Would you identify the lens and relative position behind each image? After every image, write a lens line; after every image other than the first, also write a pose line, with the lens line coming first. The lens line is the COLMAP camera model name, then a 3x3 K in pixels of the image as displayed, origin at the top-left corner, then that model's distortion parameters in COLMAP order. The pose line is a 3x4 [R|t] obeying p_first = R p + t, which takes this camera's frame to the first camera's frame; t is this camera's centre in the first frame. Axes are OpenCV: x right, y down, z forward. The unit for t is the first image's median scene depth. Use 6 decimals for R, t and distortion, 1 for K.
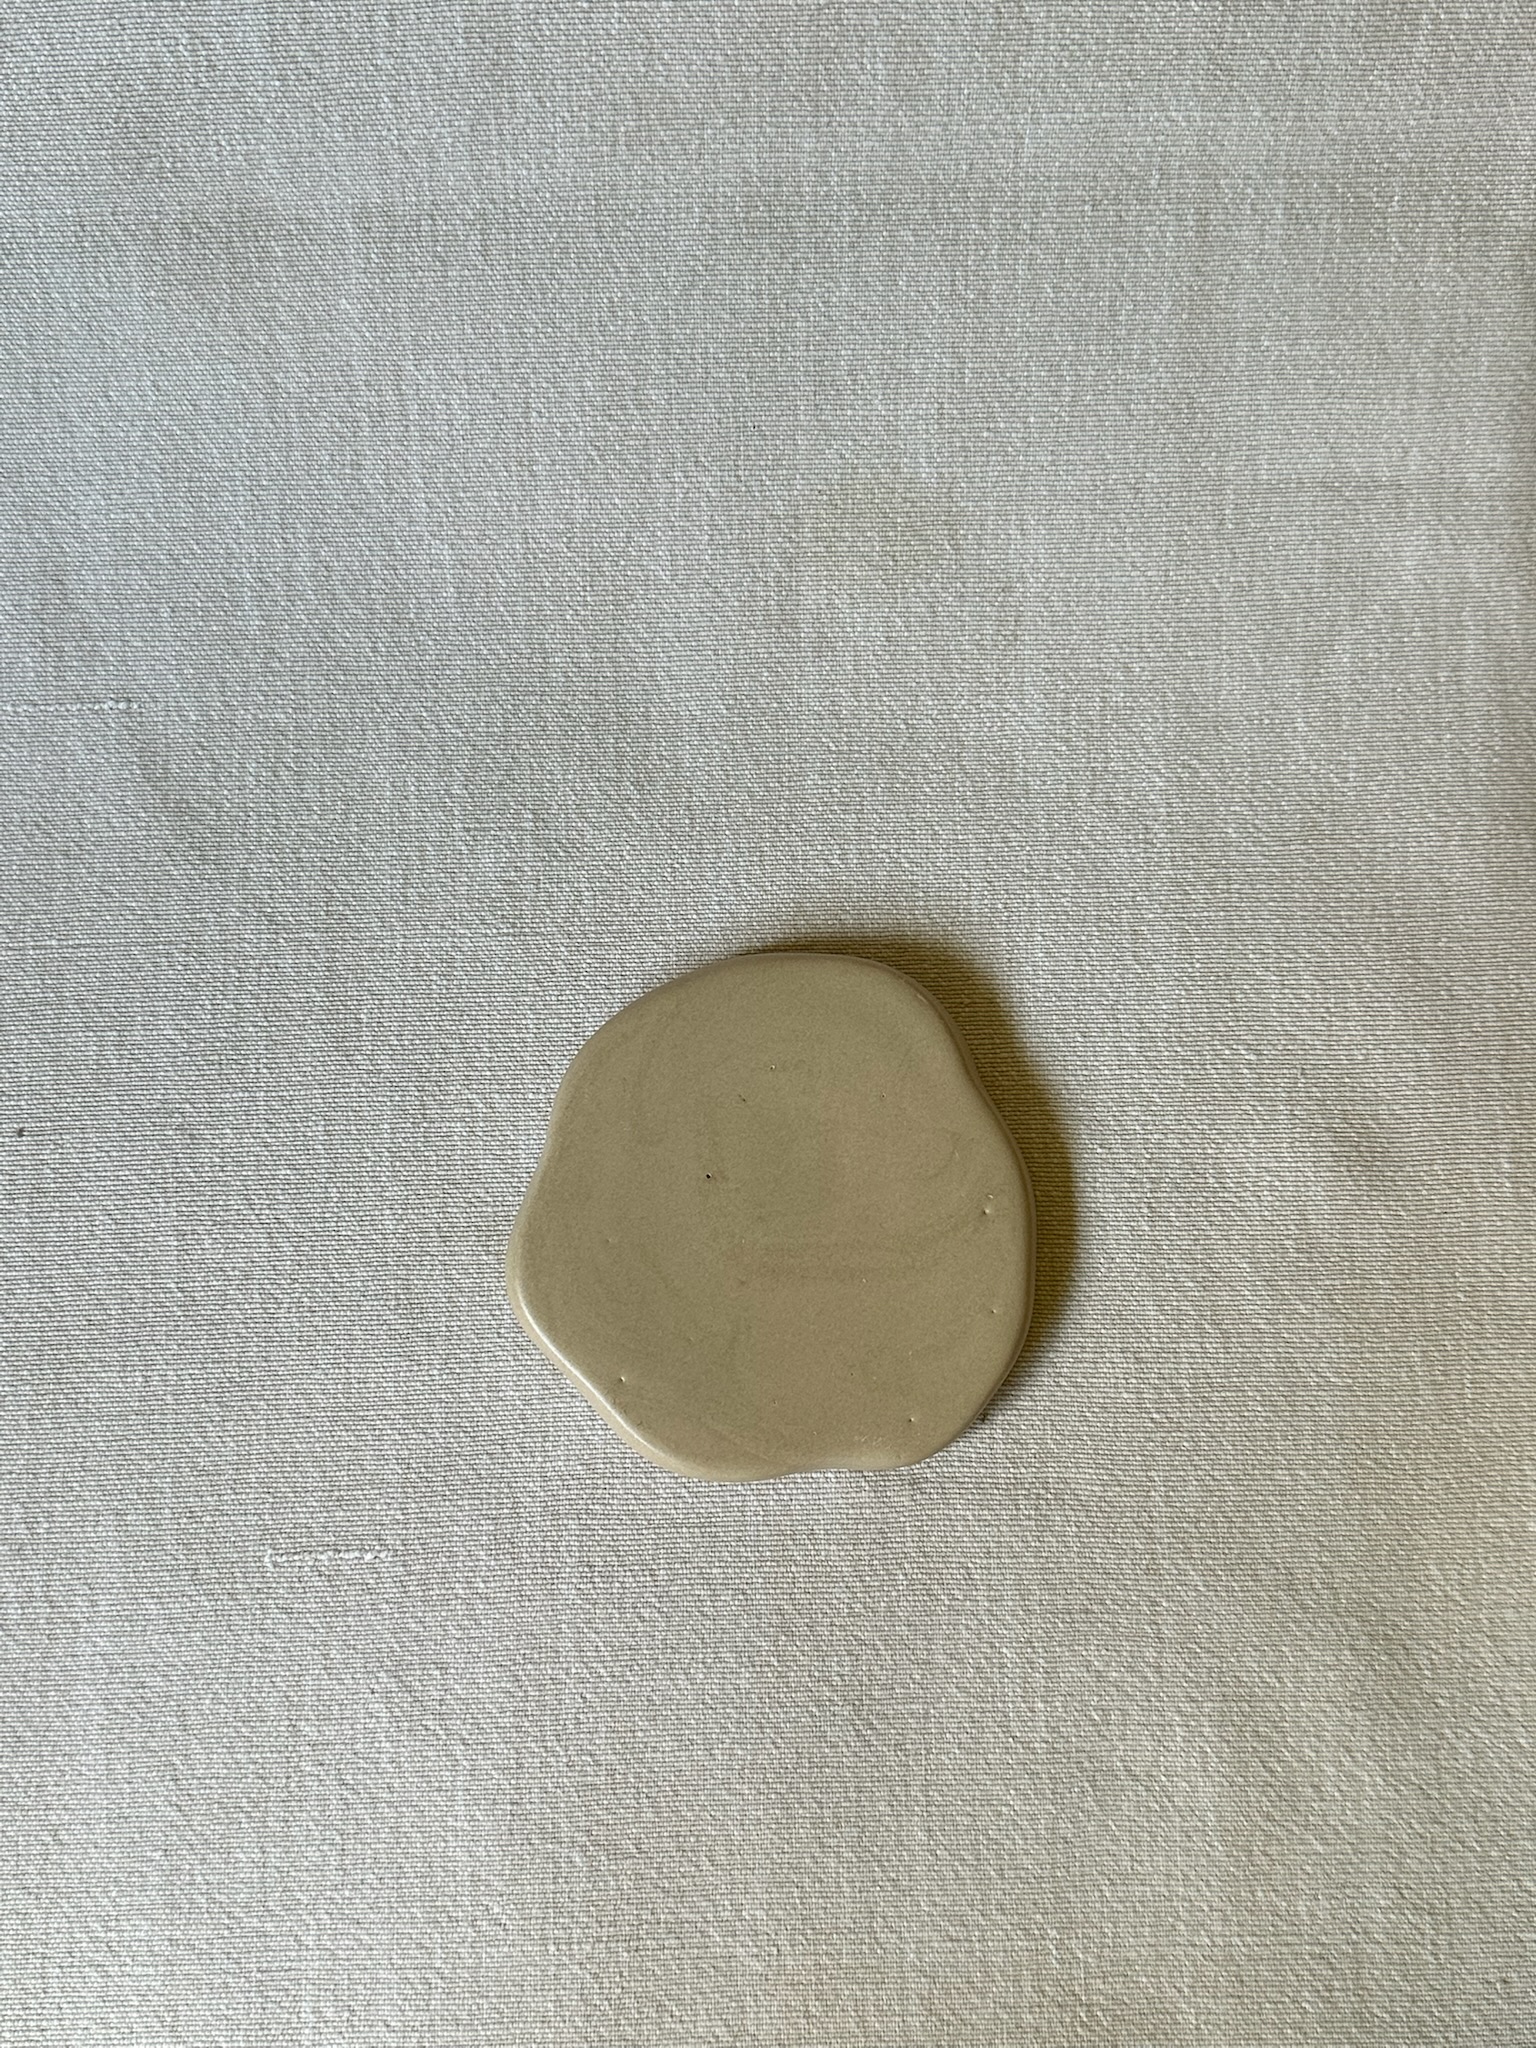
lens RADIAL K [[2080.4, 0, 764.5], [0, 2080.4, 1053.4], [0, 0, 1]] dist [0.211725, -0.604173]
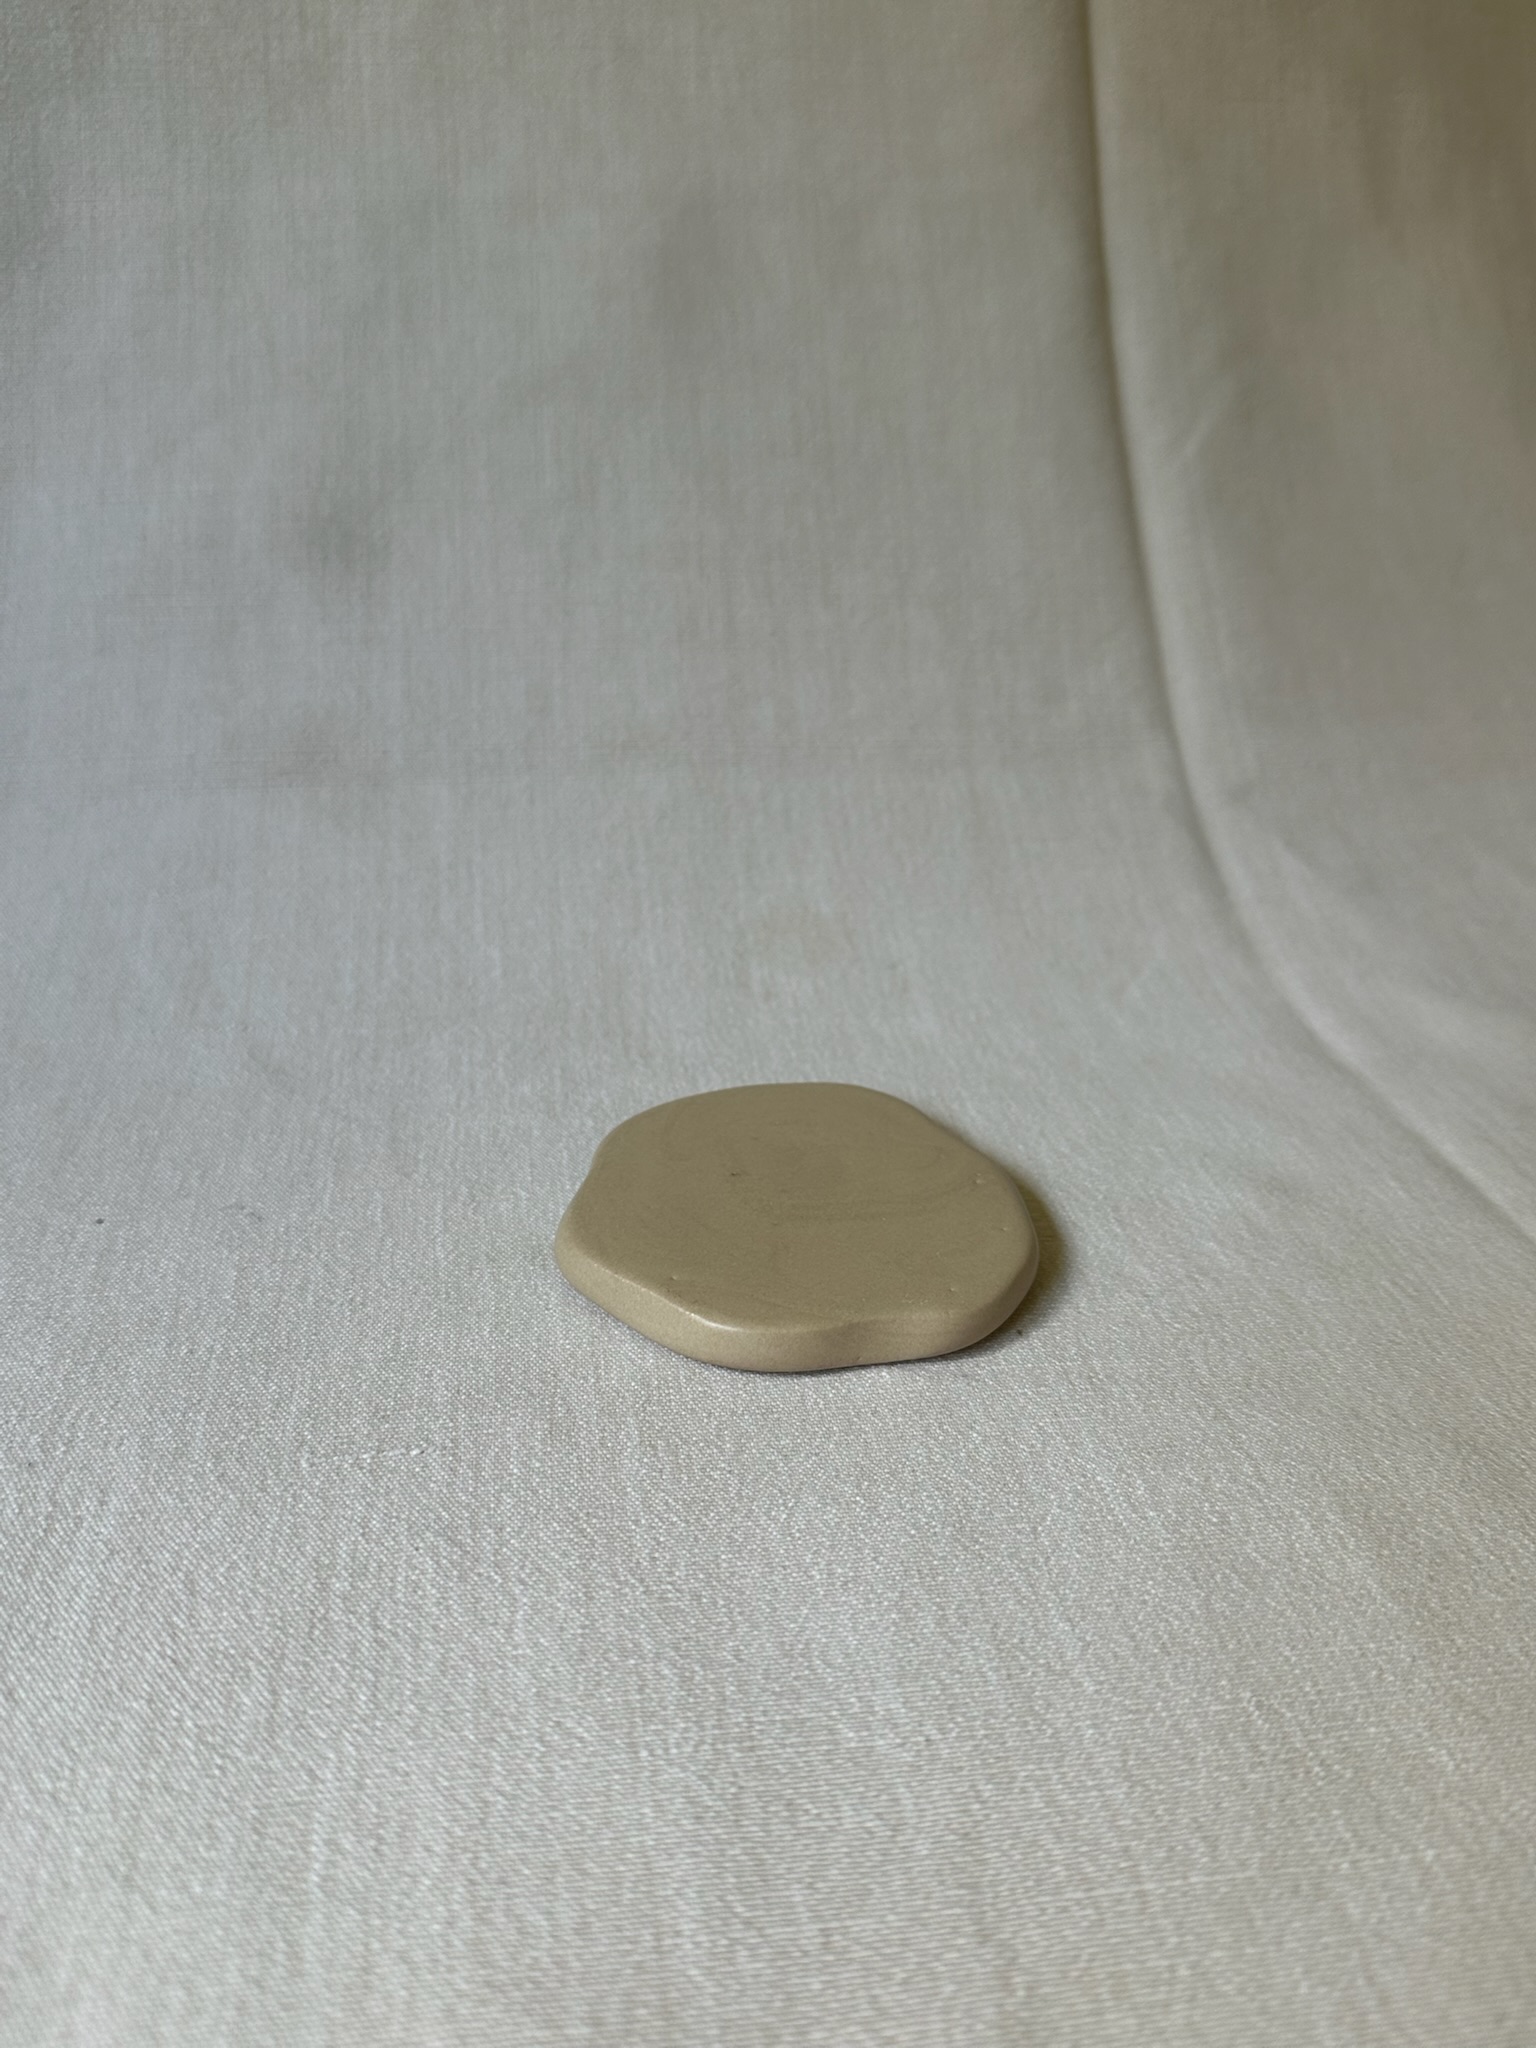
lens RADIAL K [[1725.6, 0, 769.7], [0, 1725.6, 1021.4], [0, 0, 1]] dist [0.179994, -0.510644]
pose [[0.990832, -0.022518, 0.133207, -0.130176], [0.122858, 0.560289, -0.819135, 0.782369], [-0.056189, 0.827991, 0.557919, 0.398729]]
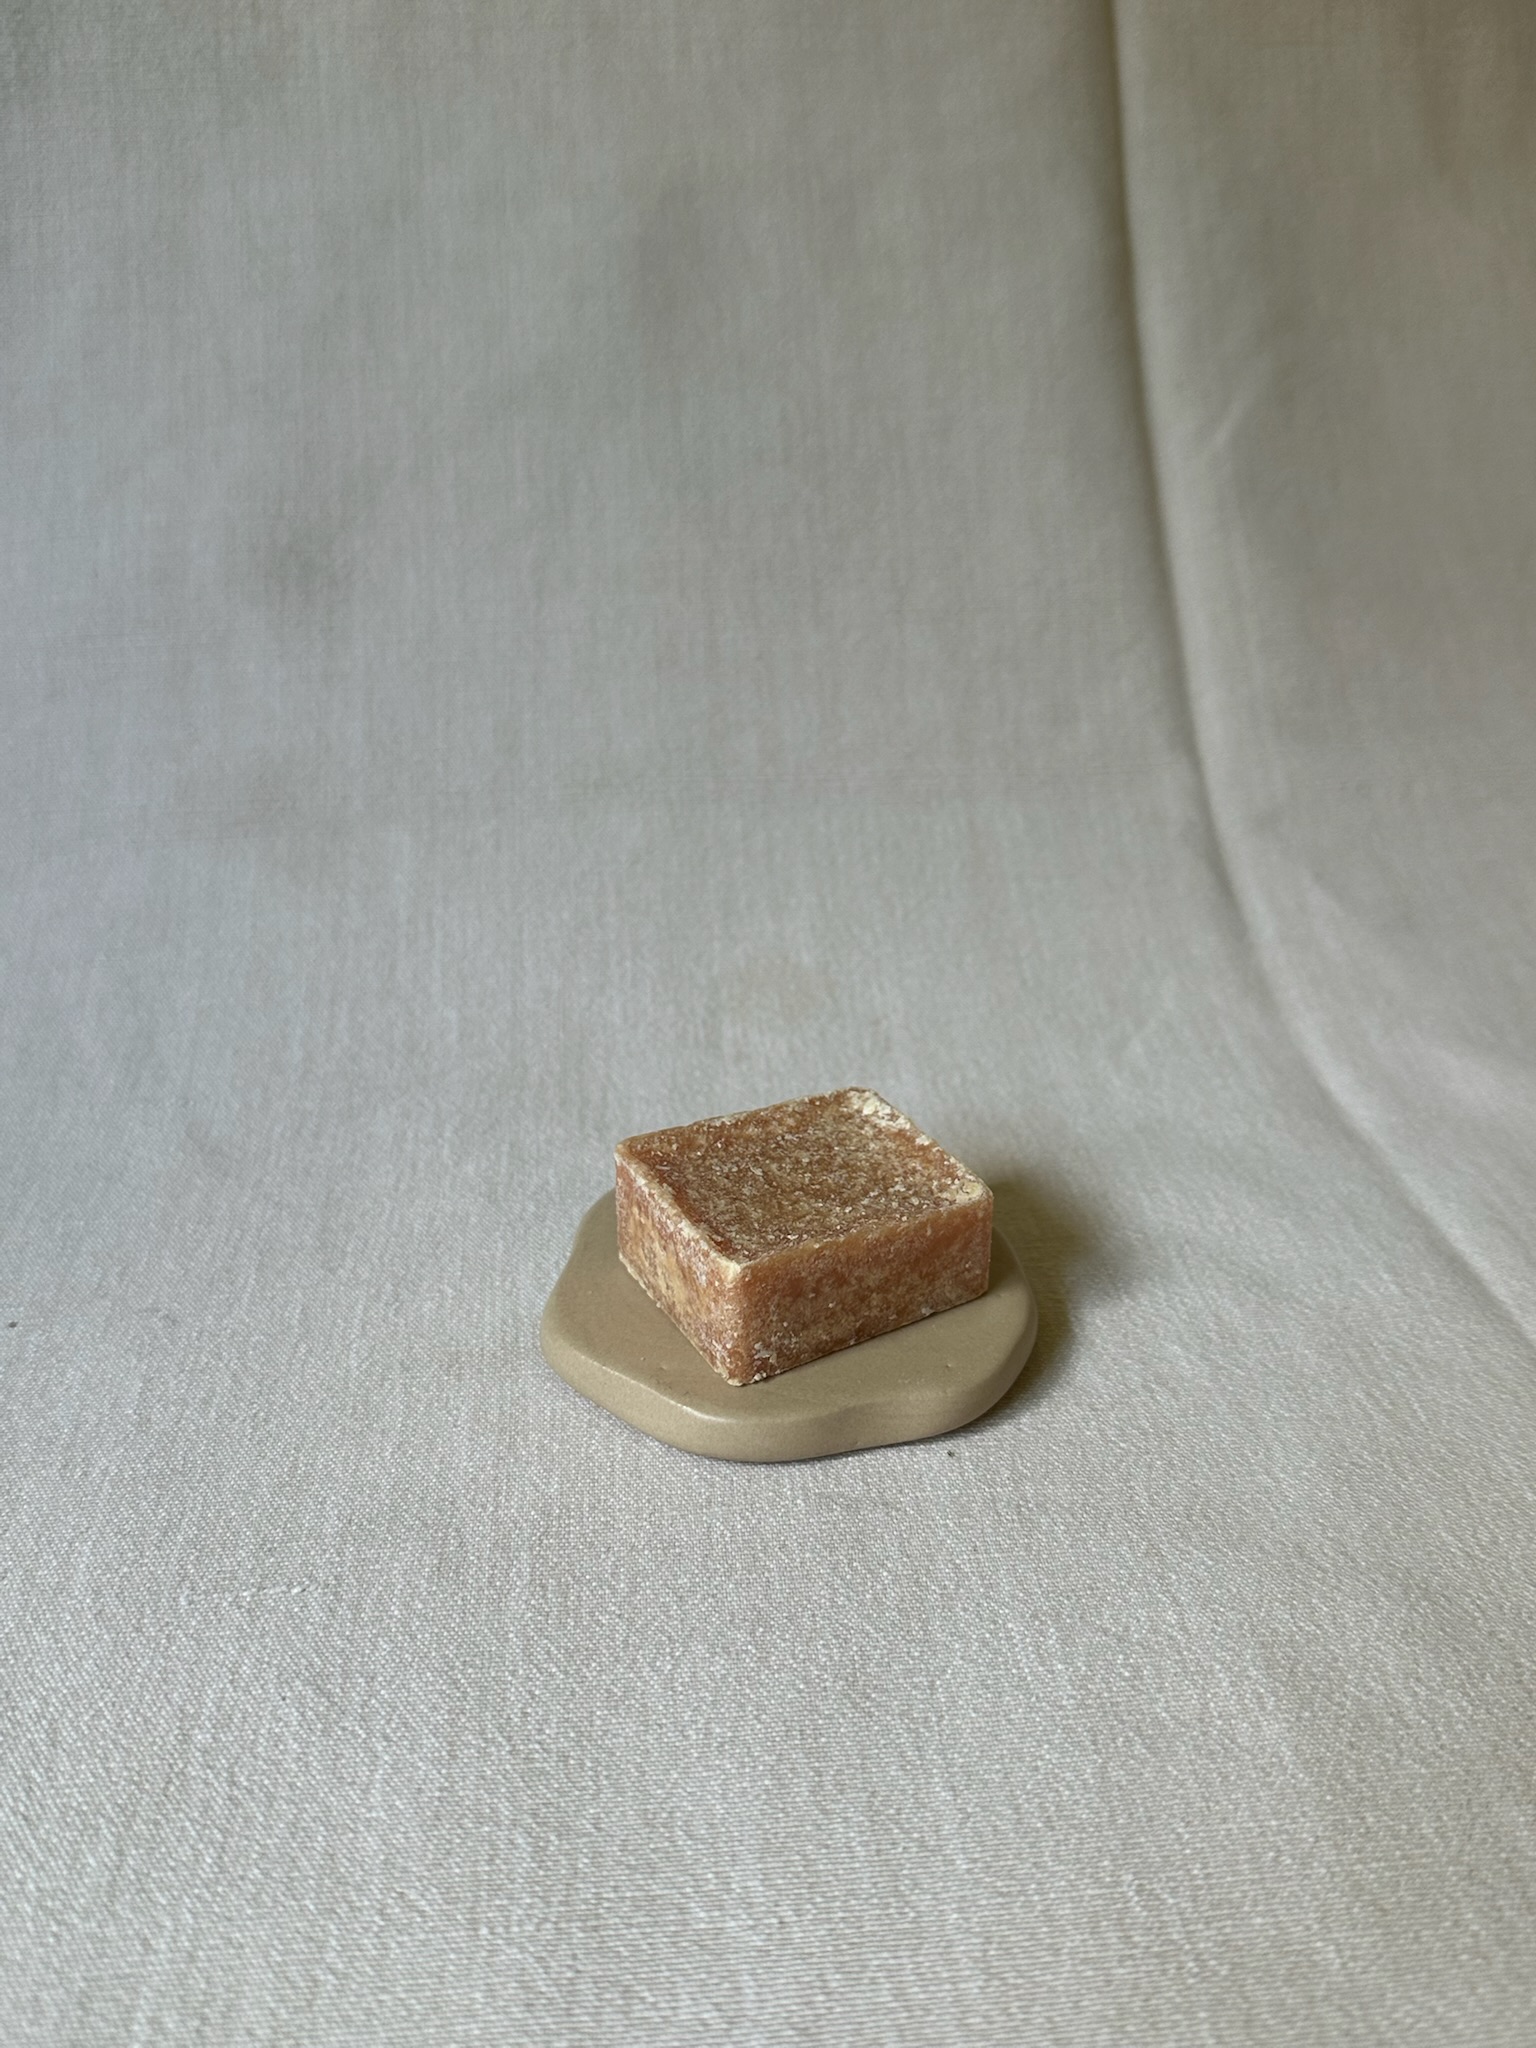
lens RADIAL K [[1864.8, 0, 772.3], [0, 1864.8, 1021.5], [0, 0, 1]] dist [0.182876, -0.517235]
pose [[0.997266, -0.034519, 0.065332, -0.028987], [0.073249, 0.578149, -0.812637, 0.768042], [-0.009720, 0.815201, 0.579097, 0.328821]]
